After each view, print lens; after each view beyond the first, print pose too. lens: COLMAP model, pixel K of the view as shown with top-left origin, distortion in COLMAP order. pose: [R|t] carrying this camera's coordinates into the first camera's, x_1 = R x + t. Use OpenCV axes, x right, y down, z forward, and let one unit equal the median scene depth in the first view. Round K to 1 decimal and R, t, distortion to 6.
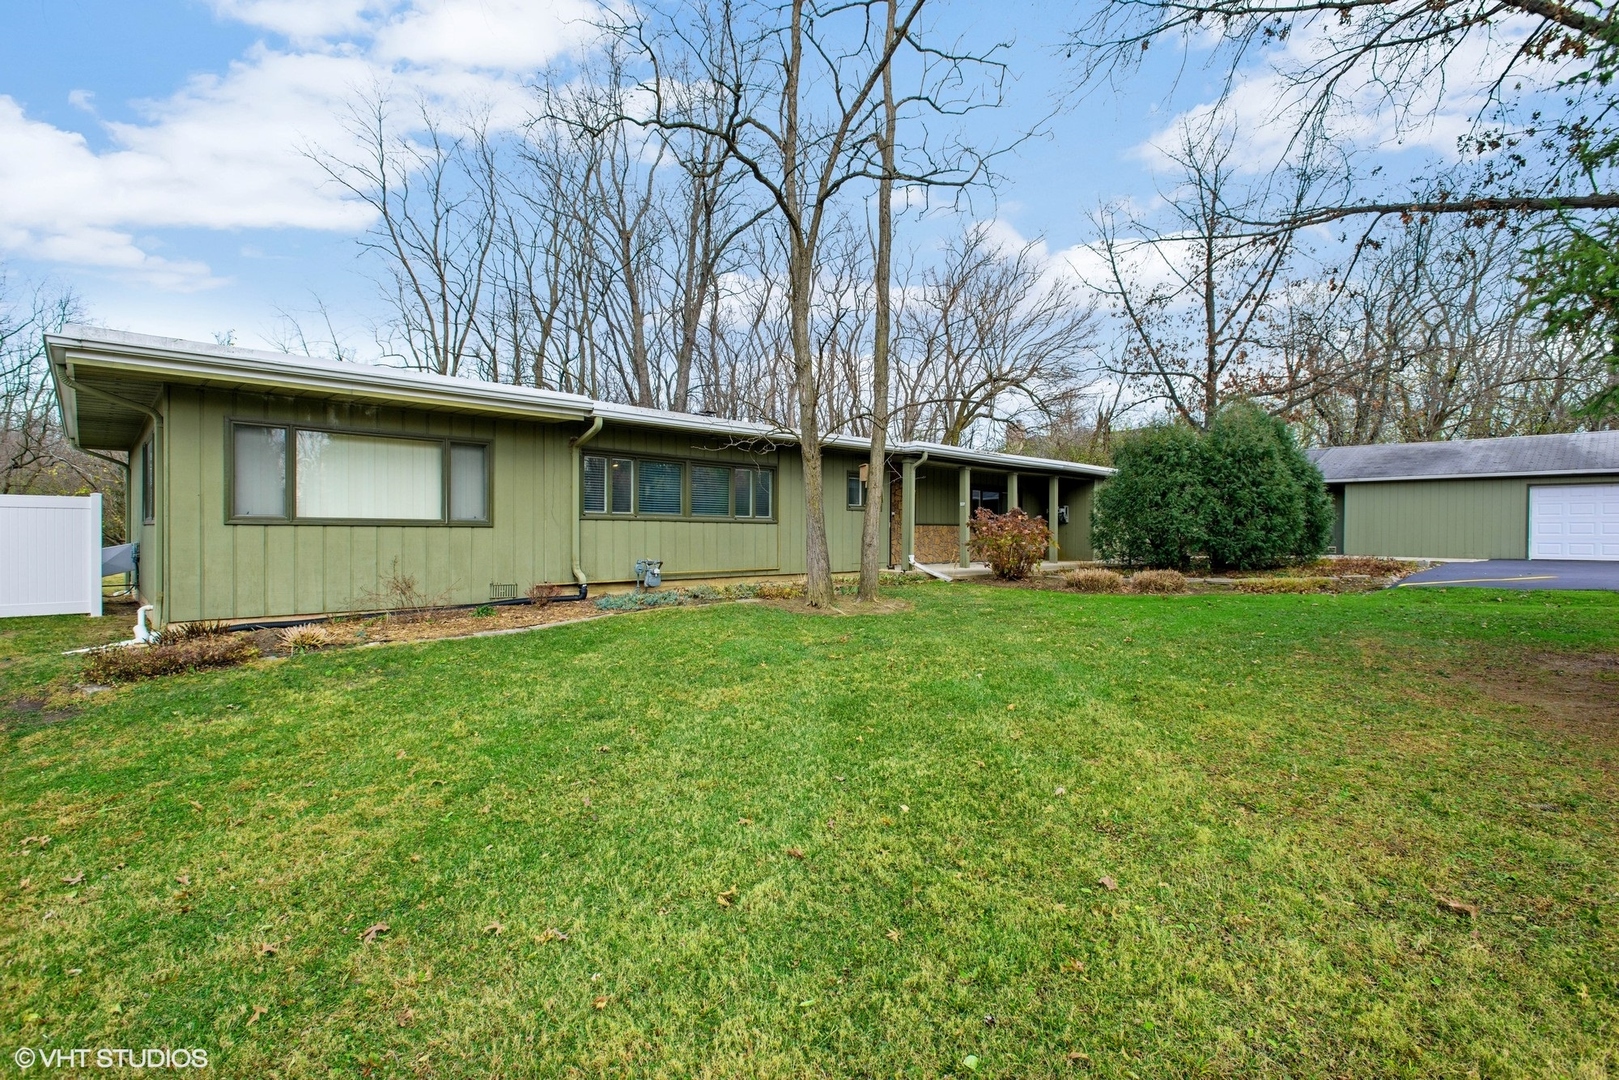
lens RADIAL K [[774.1, 0, 814.3], [0, 774.1, 546.2], [0, 0, 1]] dist [0.003877, 0.000207]
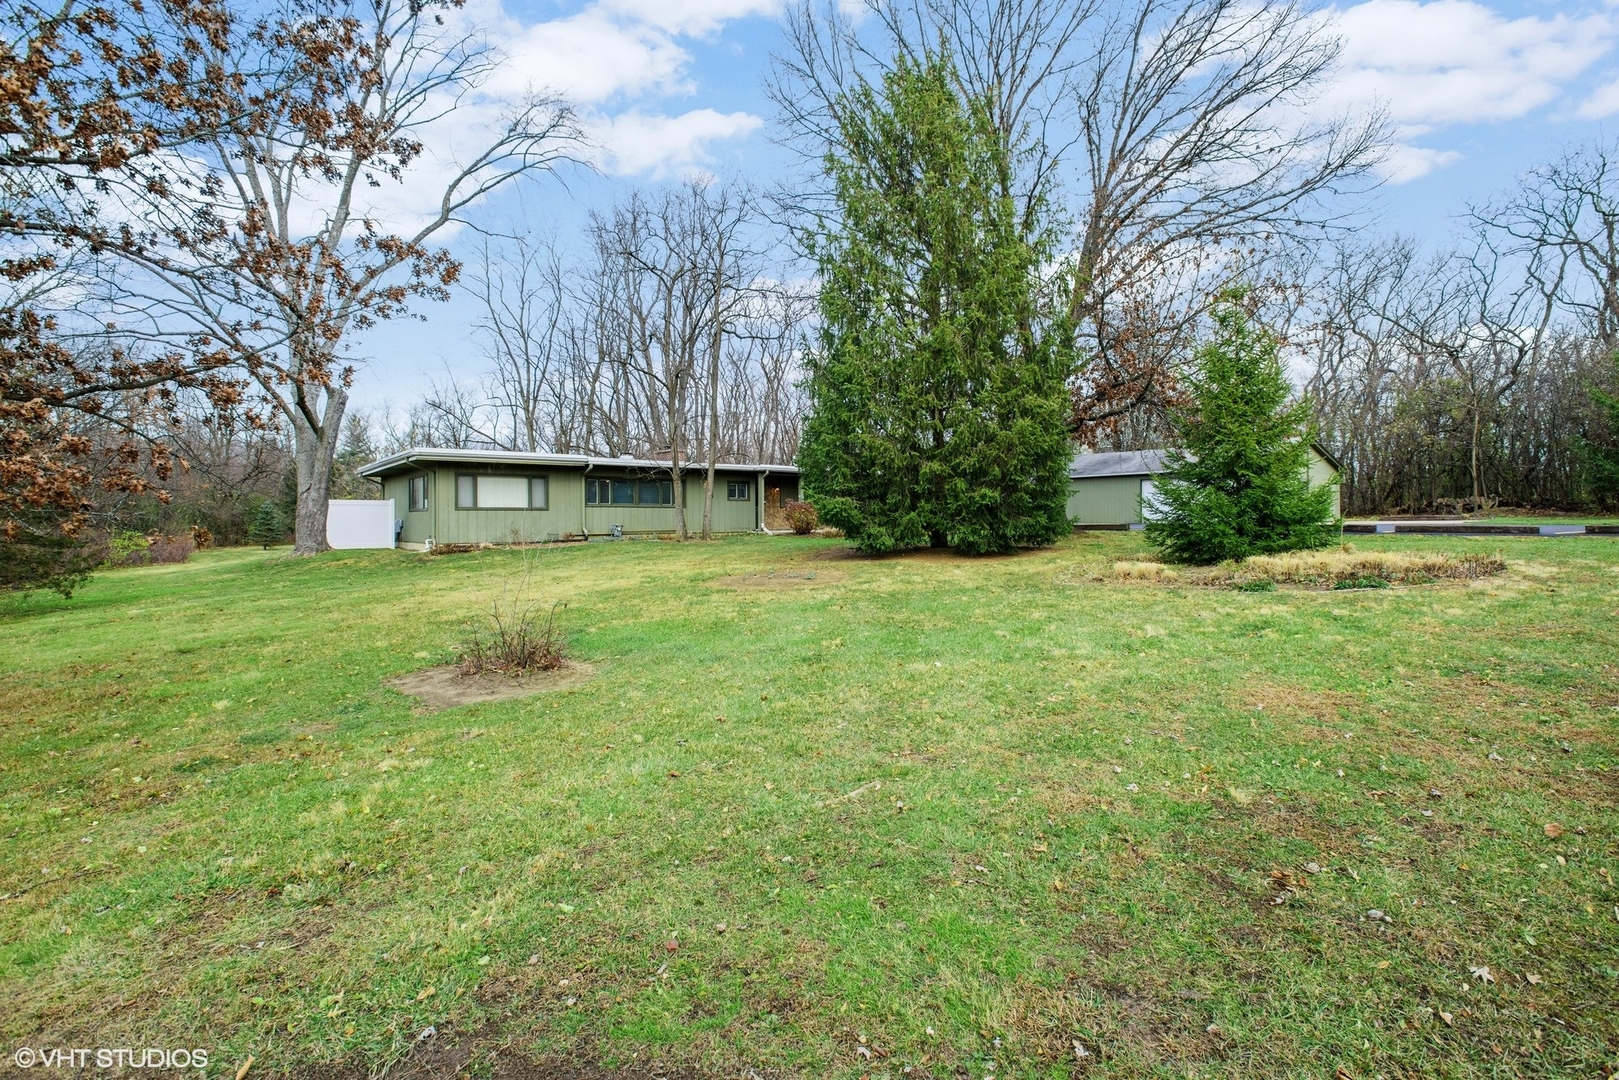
lens RADIAL K [[774.1, 0, 805.5], [0, 774.1, 533.3], [0, 0, 1]] dist [0.003877, 0.000207]
pose [[0.994675, -0.013637, -0.102155, 0.606361], [0.012940, 0.999888, -0.007476, 0.072006], [0.102246, 0.006115, 0.994740, -1.275736]]
